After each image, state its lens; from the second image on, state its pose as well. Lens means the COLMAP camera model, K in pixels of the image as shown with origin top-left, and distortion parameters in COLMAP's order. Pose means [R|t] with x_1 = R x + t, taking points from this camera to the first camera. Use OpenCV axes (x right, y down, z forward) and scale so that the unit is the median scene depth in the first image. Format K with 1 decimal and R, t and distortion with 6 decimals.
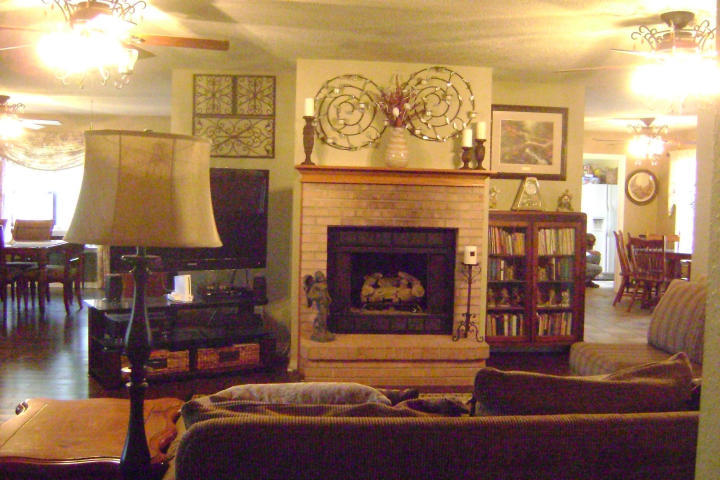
lens RADIAL K [[743.0, 0, 361.2], [0, 743.0, 241.8], [0, 0, 1]] dist [-0.125796, 0.000000]
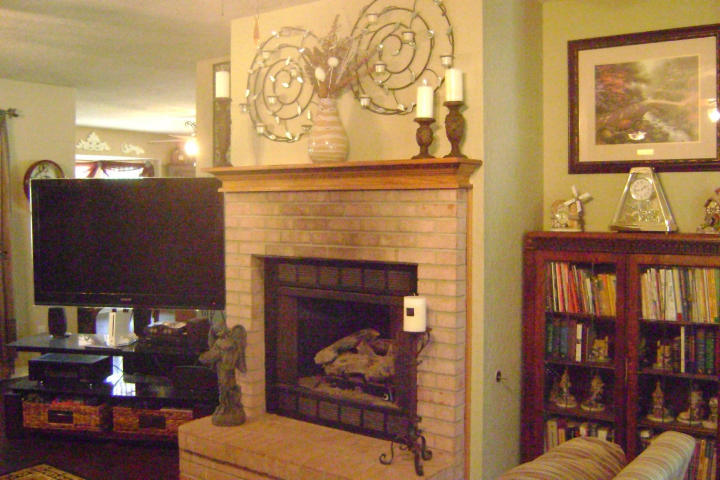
lens RADIAL K [[743.0, 0, 359.7], [0, 743.0, 236.3], [0, 0, 1]] dist [-0.125796, 0.000000]
pose [[0.750554, 0.003452, -0.660800, 0.467085], [-0.024254, 0.999456, -0.022327, -0.025479], [0.660364, 0.032785, 0.750230, 0.544681]]
